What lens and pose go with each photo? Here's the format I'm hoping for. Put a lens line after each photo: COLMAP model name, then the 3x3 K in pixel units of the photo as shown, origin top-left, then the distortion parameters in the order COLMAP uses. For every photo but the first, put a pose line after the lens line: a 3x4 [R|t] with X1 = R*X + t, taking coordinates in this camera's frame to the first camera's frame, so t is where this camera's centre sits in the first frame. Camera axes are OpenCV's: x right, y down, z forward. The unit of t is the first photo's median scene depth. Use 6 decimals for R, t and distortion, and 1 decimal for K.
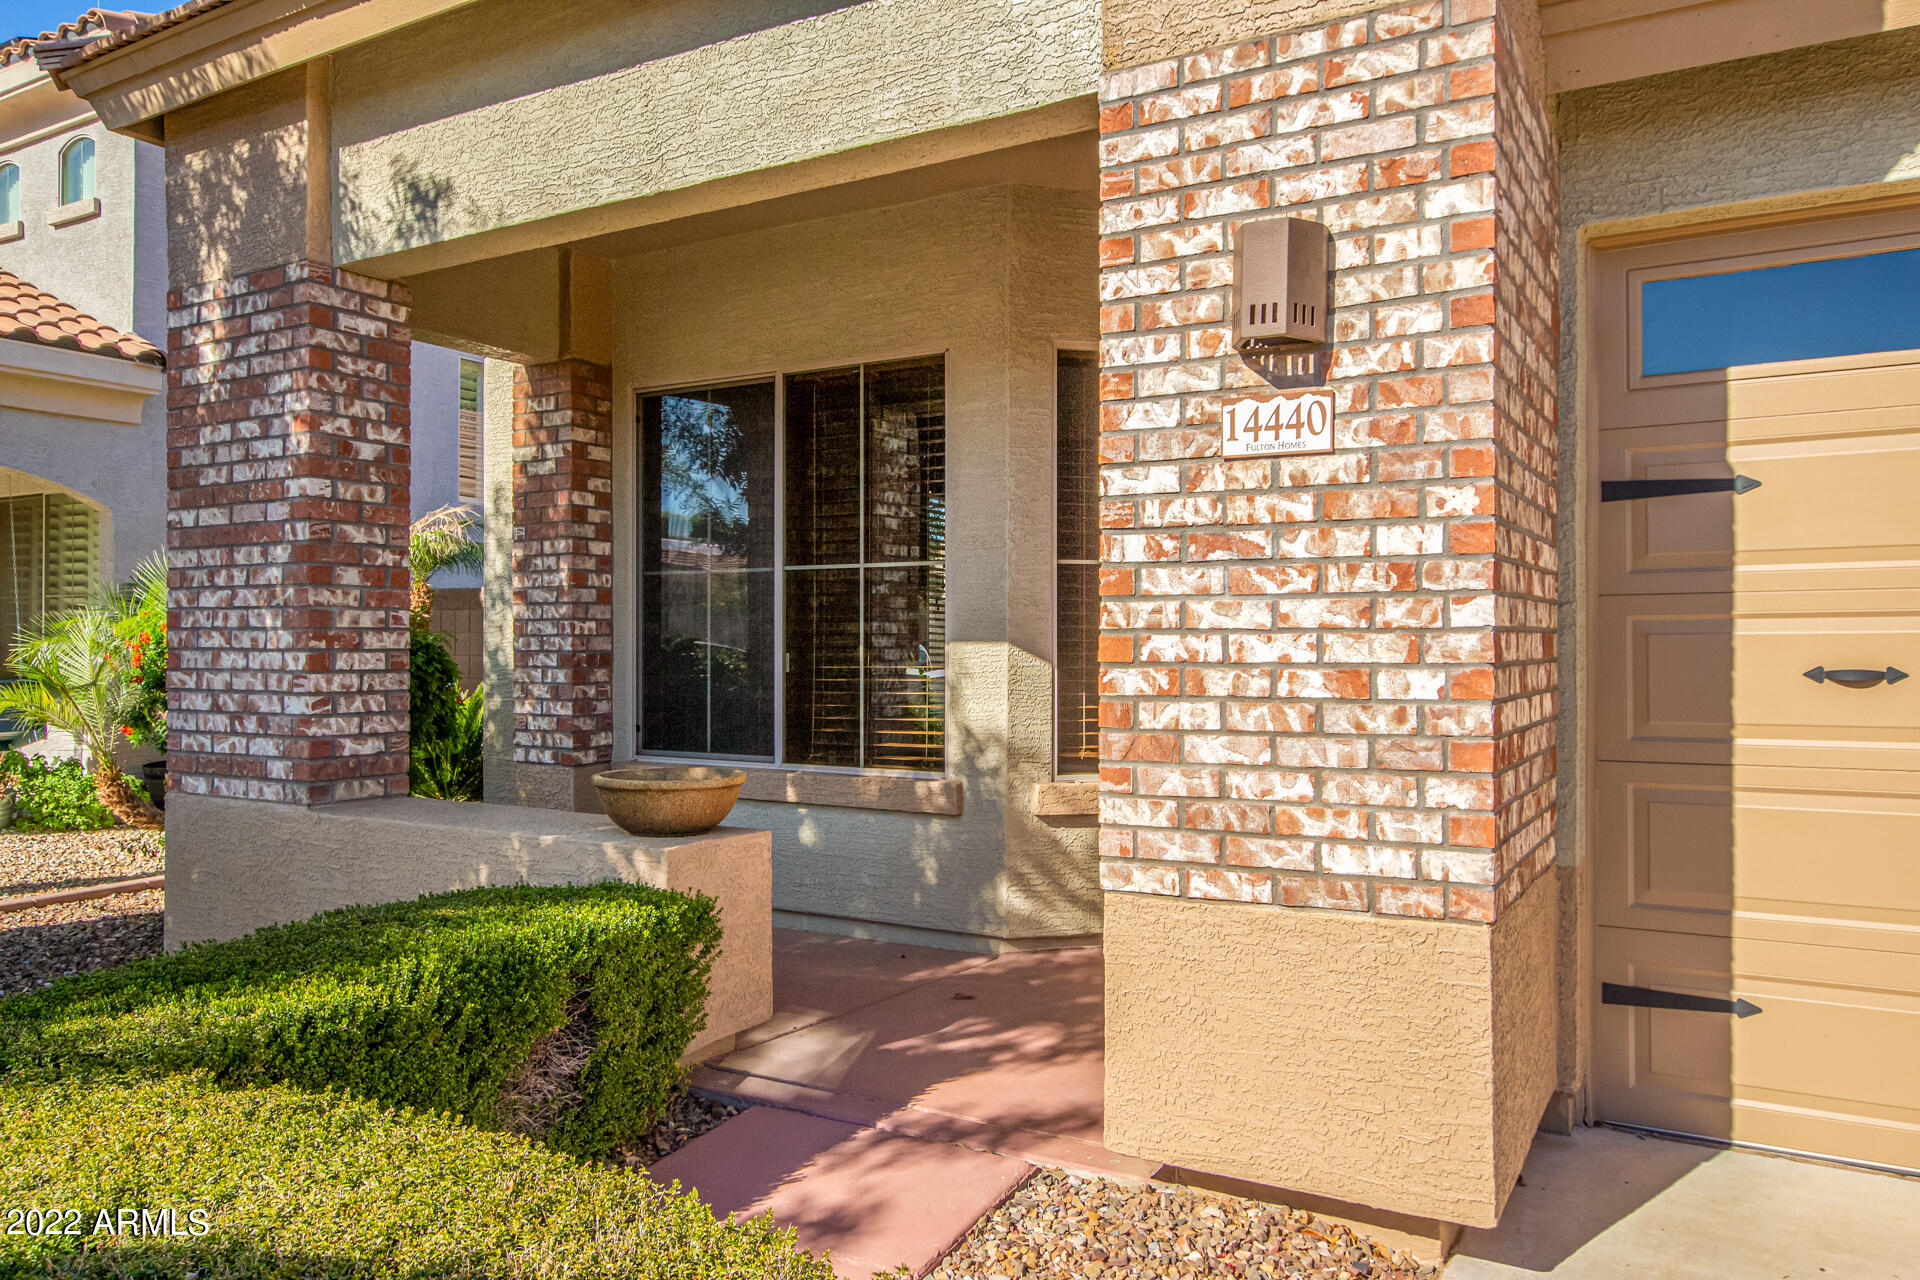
lens RADIAL K [[1326.4, 0, 999.4], [0, 1326.4, 633.3], [0, 0, 1]] dist [0.001203, 0.008010]
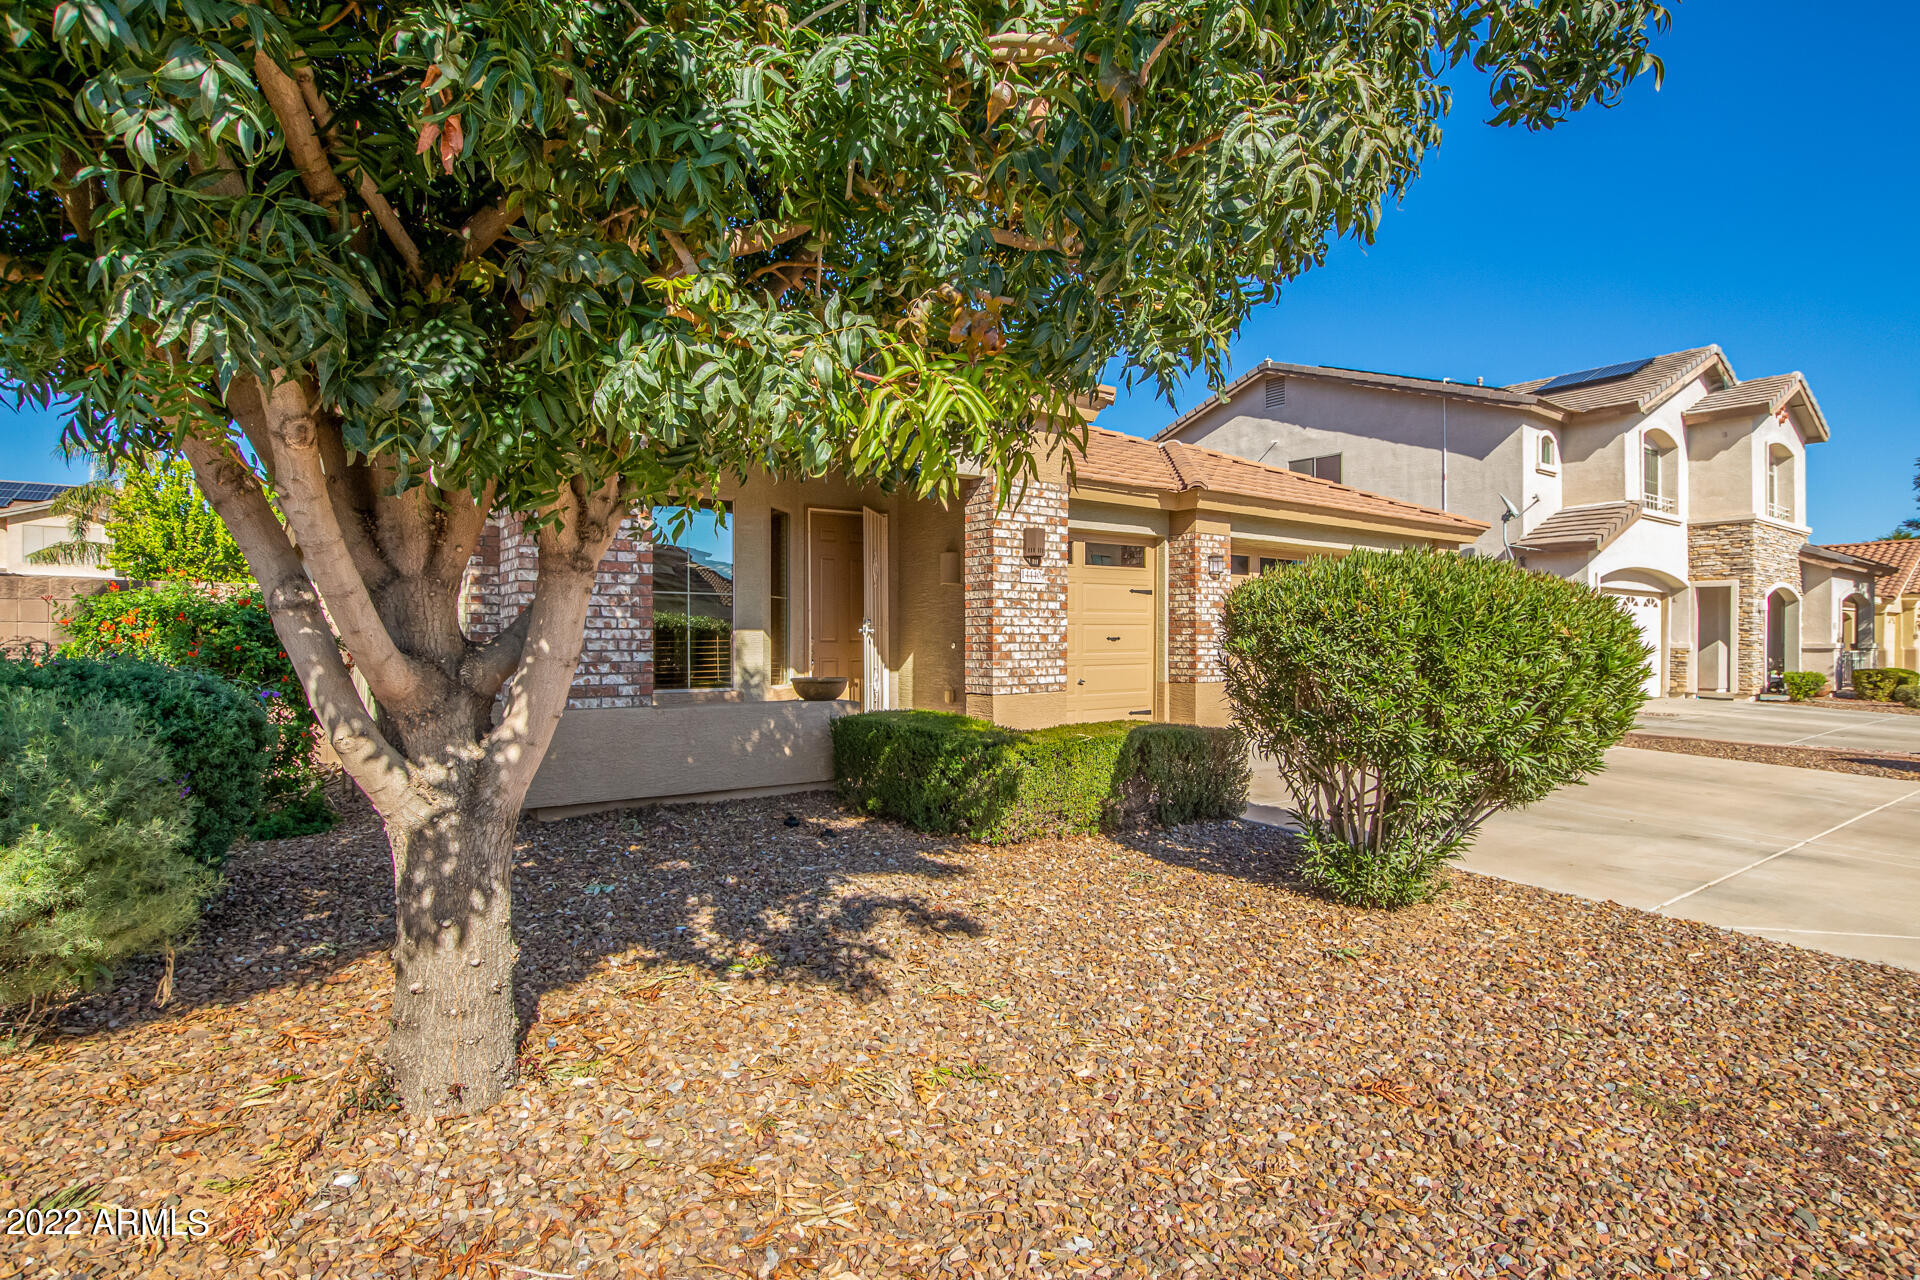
lens RADIAL K [[972.2, 0, 954.3], [0, 972.2, 630.9], [0, 0, 1]] dist [0.004197, 0.000036]
pose [[0.420313, 0.010696, 0.907316, -2.505107], [-0.003796, 0.999943, -0.010029, 0.043480], [-0.907371, 0.000771, 0.420330, -0.045904]]
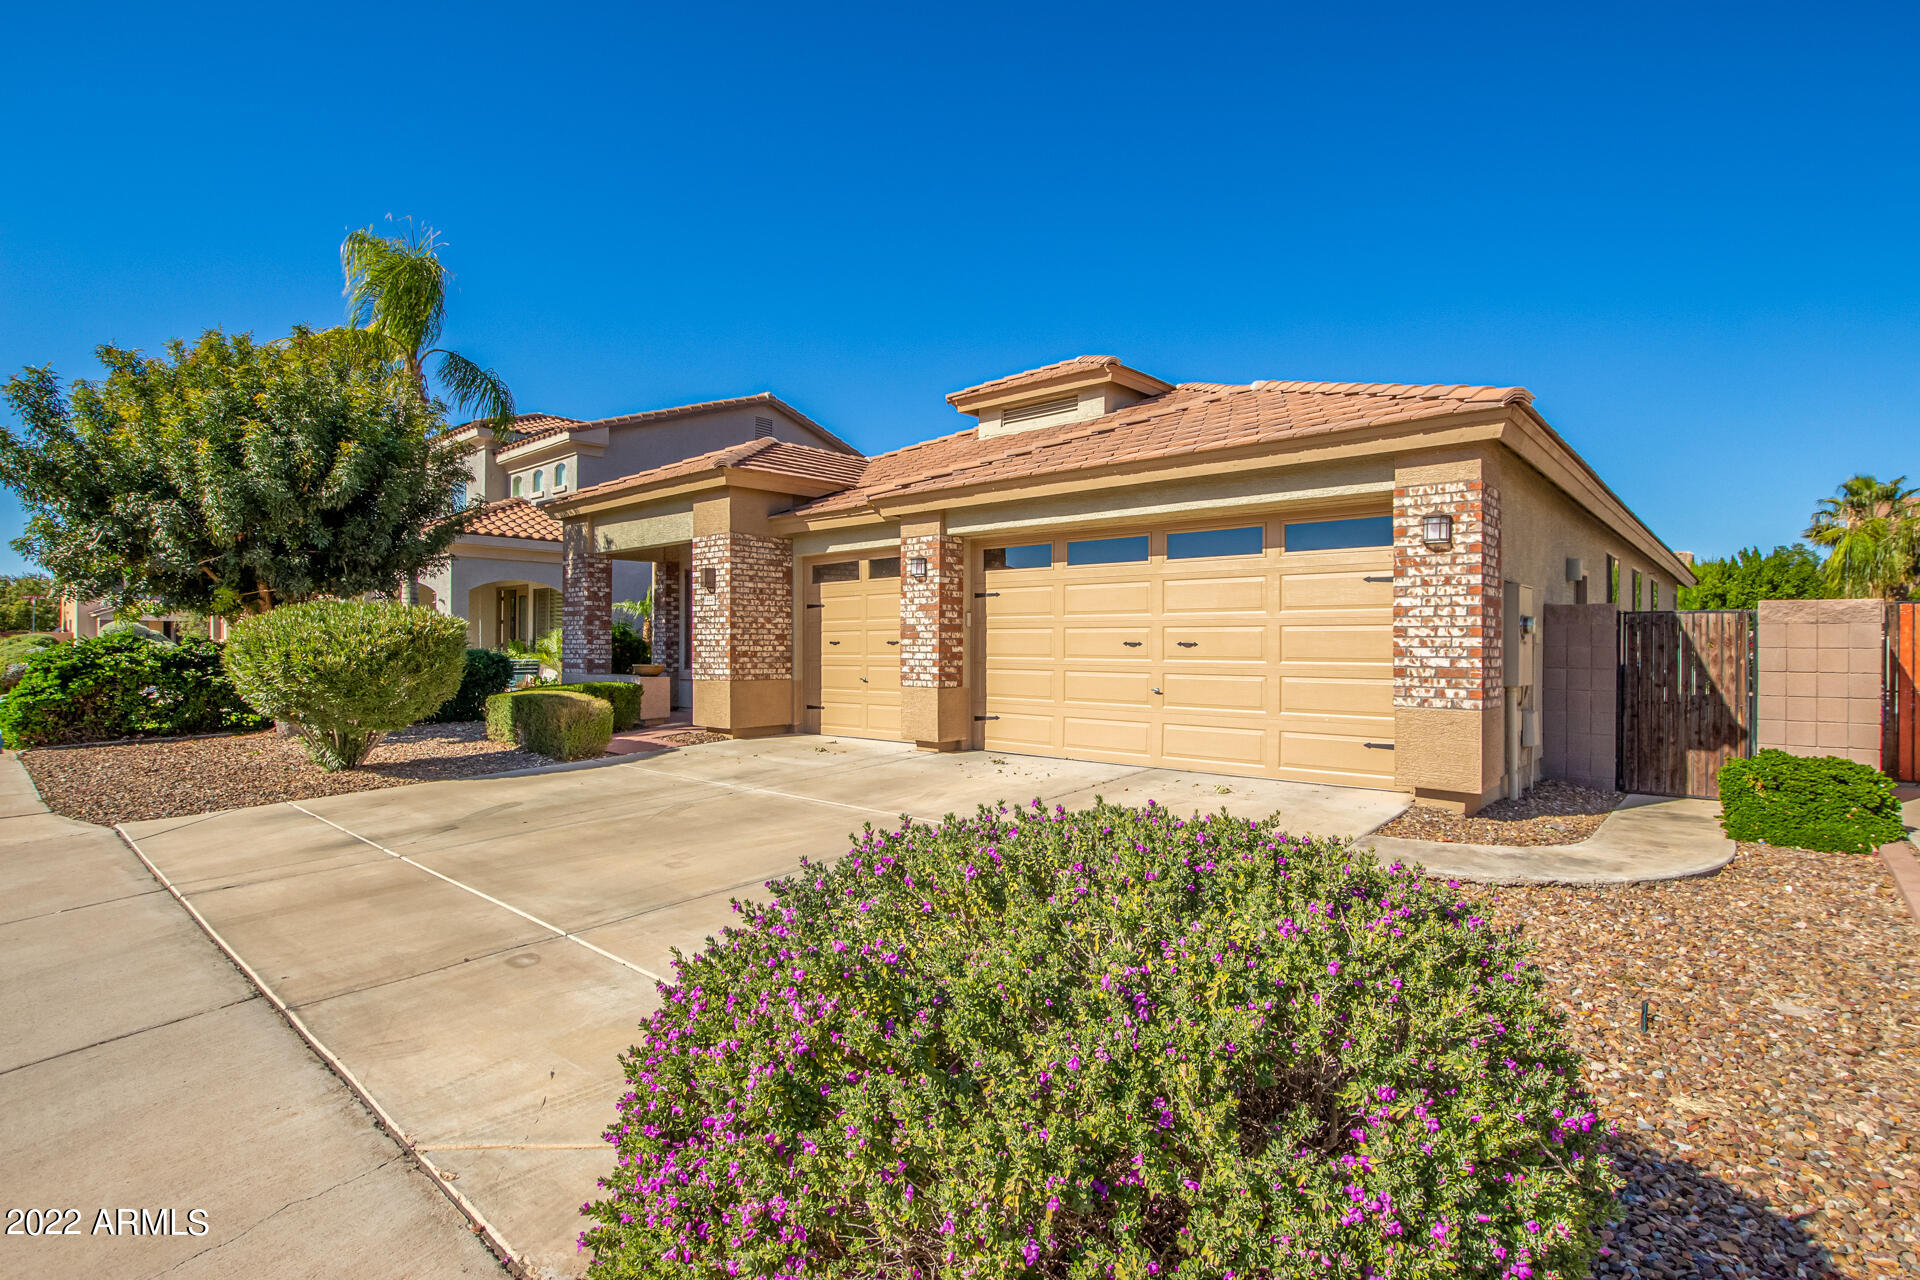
lens RADIAL K [[879.4, 0, 961.2], [0, 879.4, 635.3], [0, 0, 1]] dist [0.006662, -0.002993]
pose [[0.978770, -0.000555, -0.204959, 2.057997], [-0.000869, 0.999976, -0.006856, 0.029163], [0.204958, 0.006888, 0.978747, -2.568894]]
